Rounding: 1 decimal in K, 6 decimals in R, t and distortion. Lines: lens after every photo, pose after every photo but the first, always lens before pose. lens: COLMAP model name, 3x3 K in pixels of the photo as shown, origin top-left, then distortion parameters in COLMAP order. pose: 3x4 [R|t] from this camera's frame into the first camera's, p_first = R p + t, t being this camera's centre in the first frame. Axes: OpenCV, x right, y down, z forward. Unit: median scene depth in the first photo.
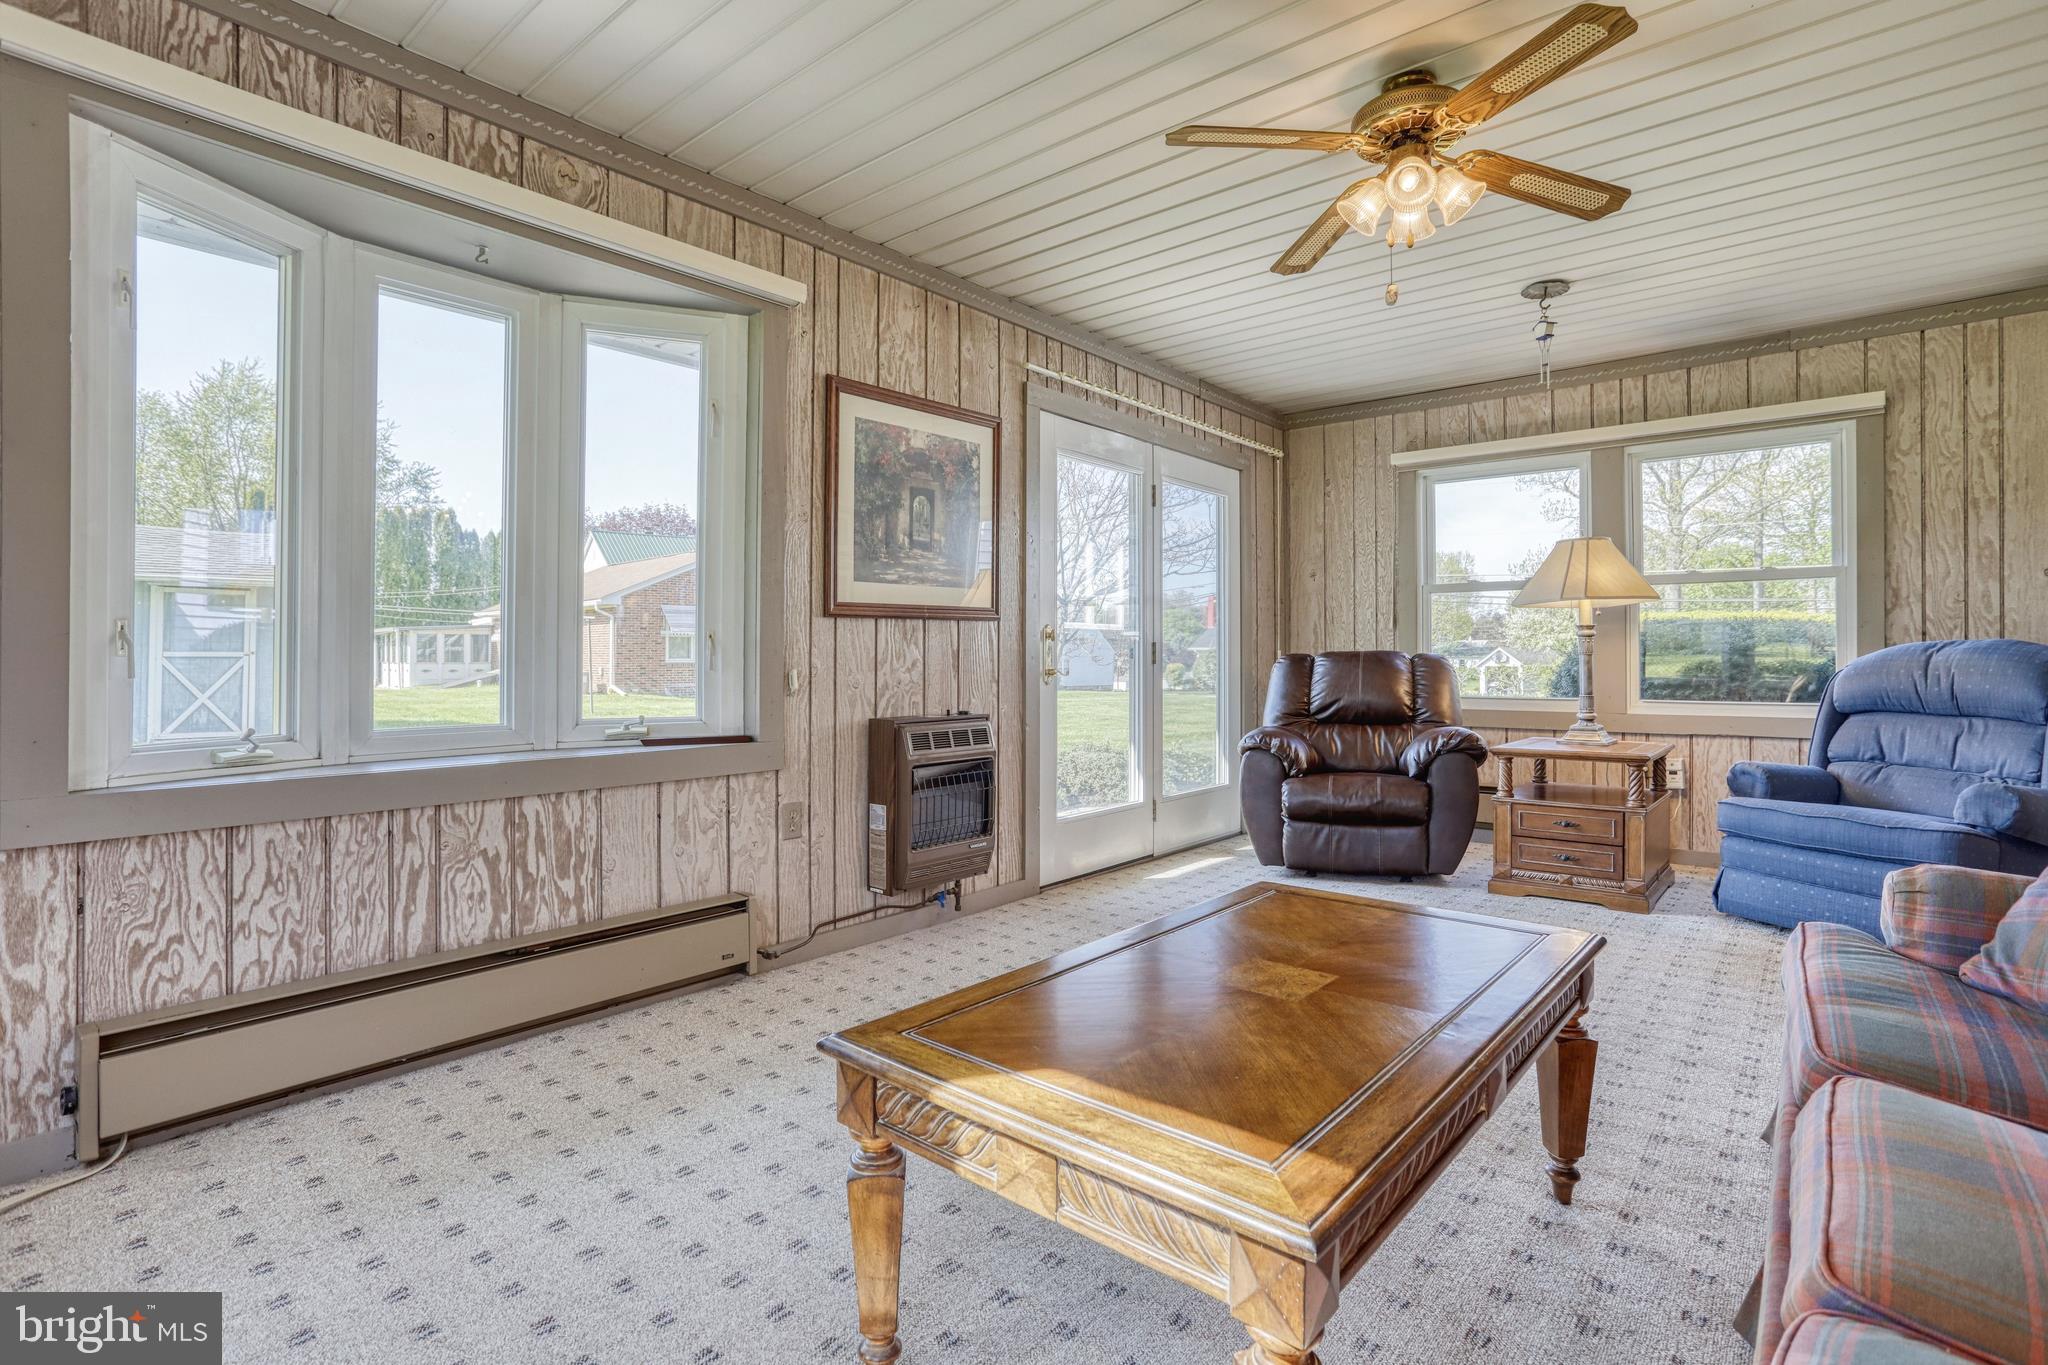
lens RADIAL K [[991.2, 0, 1011.1], [0, 991.2, 654.7], [0, 0, 1]] dist [-0.059710, 0.035463]
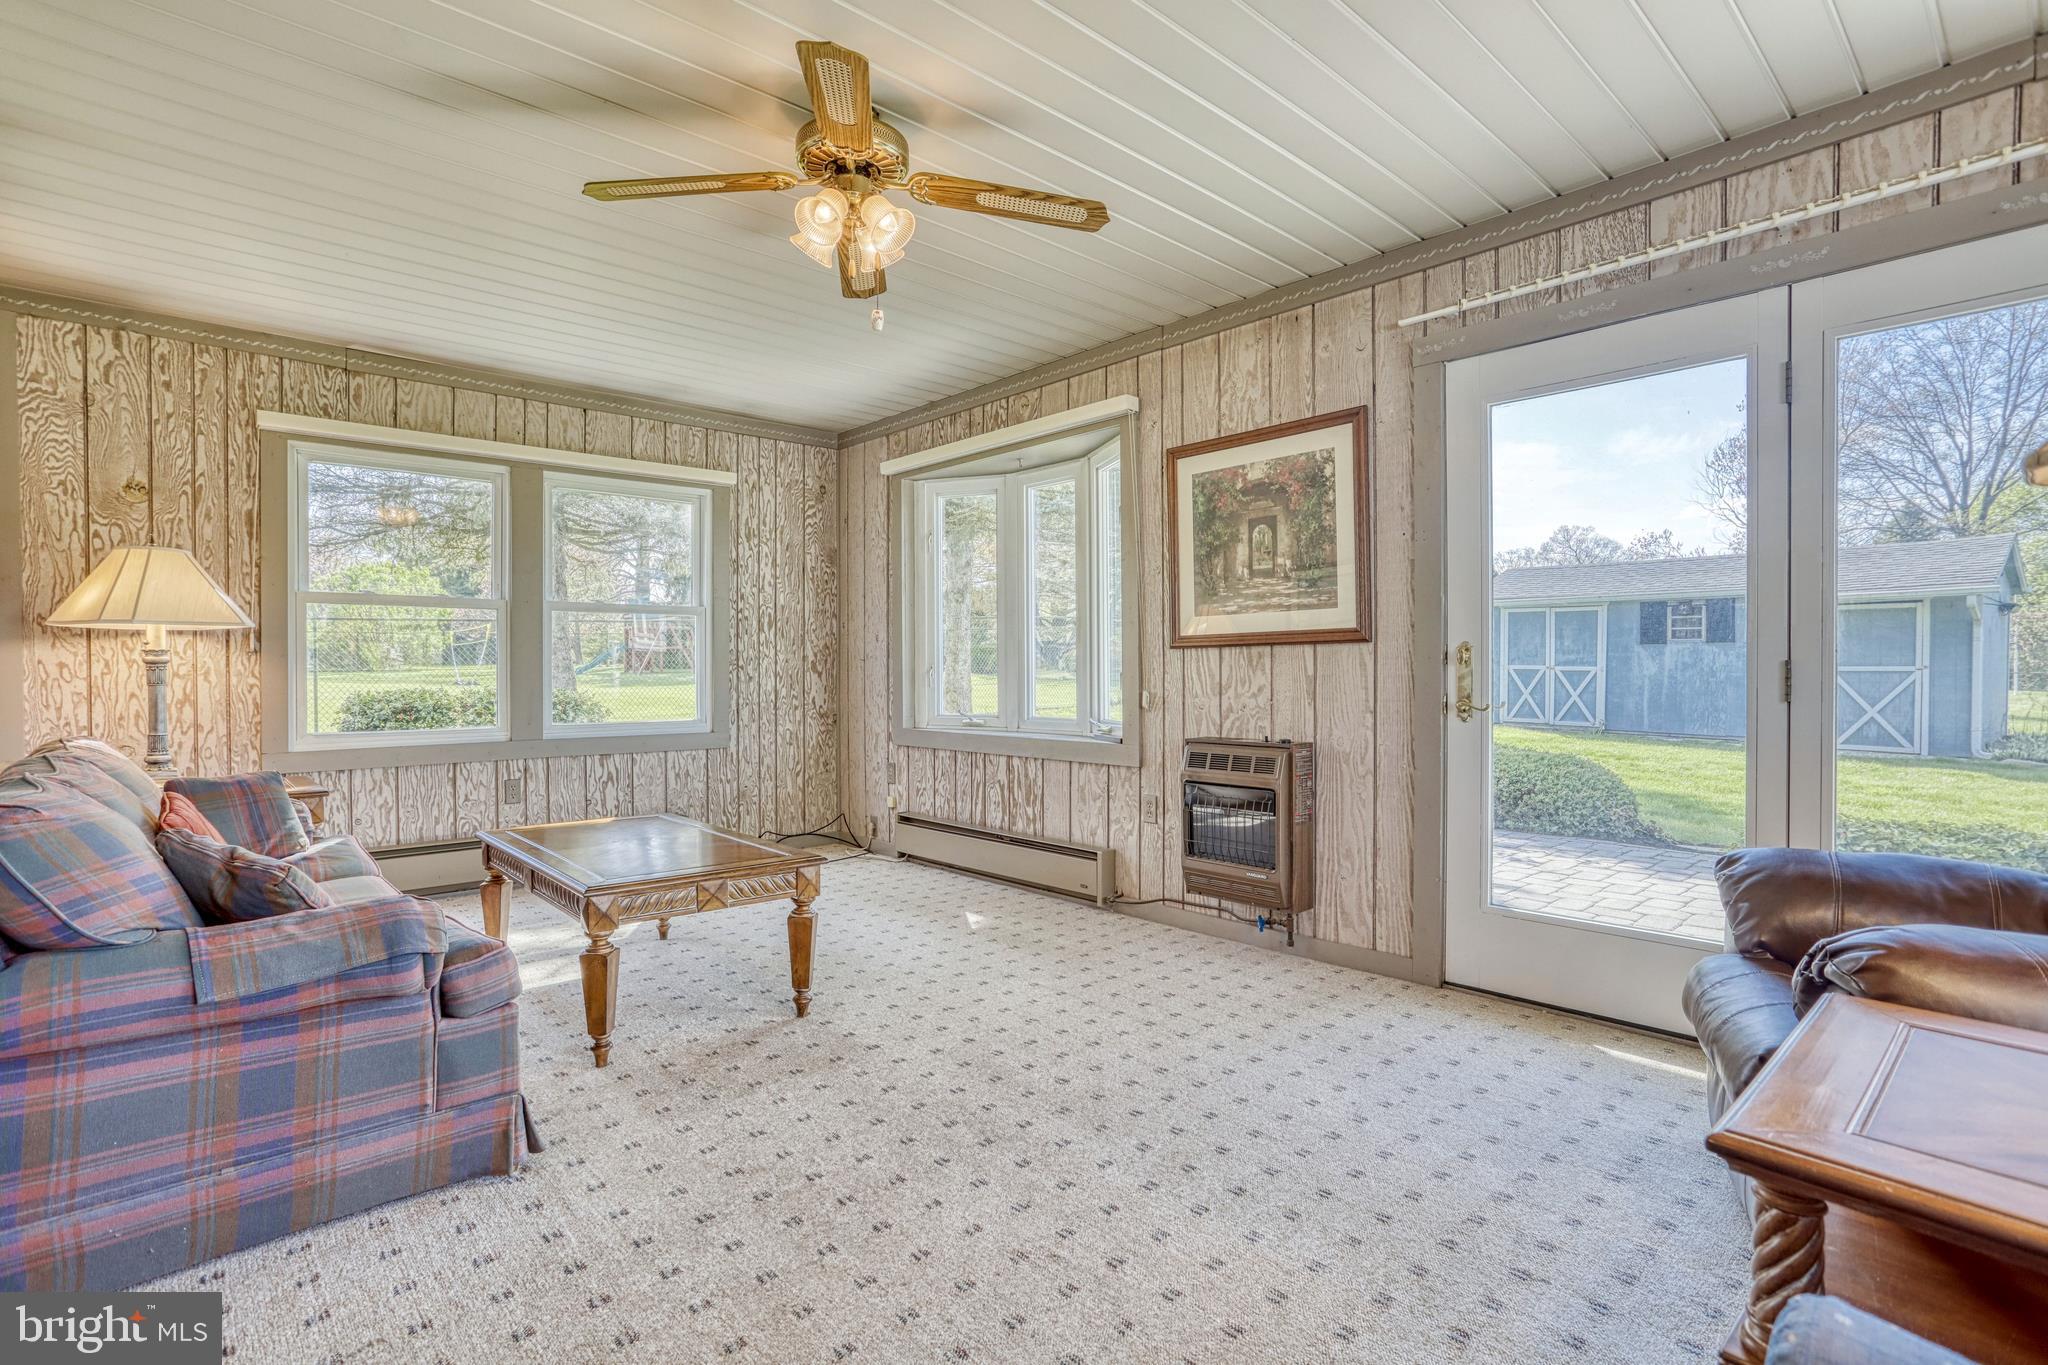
lens RADIAL K [[991.6, 0, 1027.6], [0, 991.6, 673.7], [0, 0, 1]] dist [-0.061888, 0.036353]
pose [[-0.125733, 0.004713, -0.992053, 0.586114], [0.005153, 0.999978, 0.004098, -0.007717], [0.992051, -0.004597, -0.125755, 0.548154]]
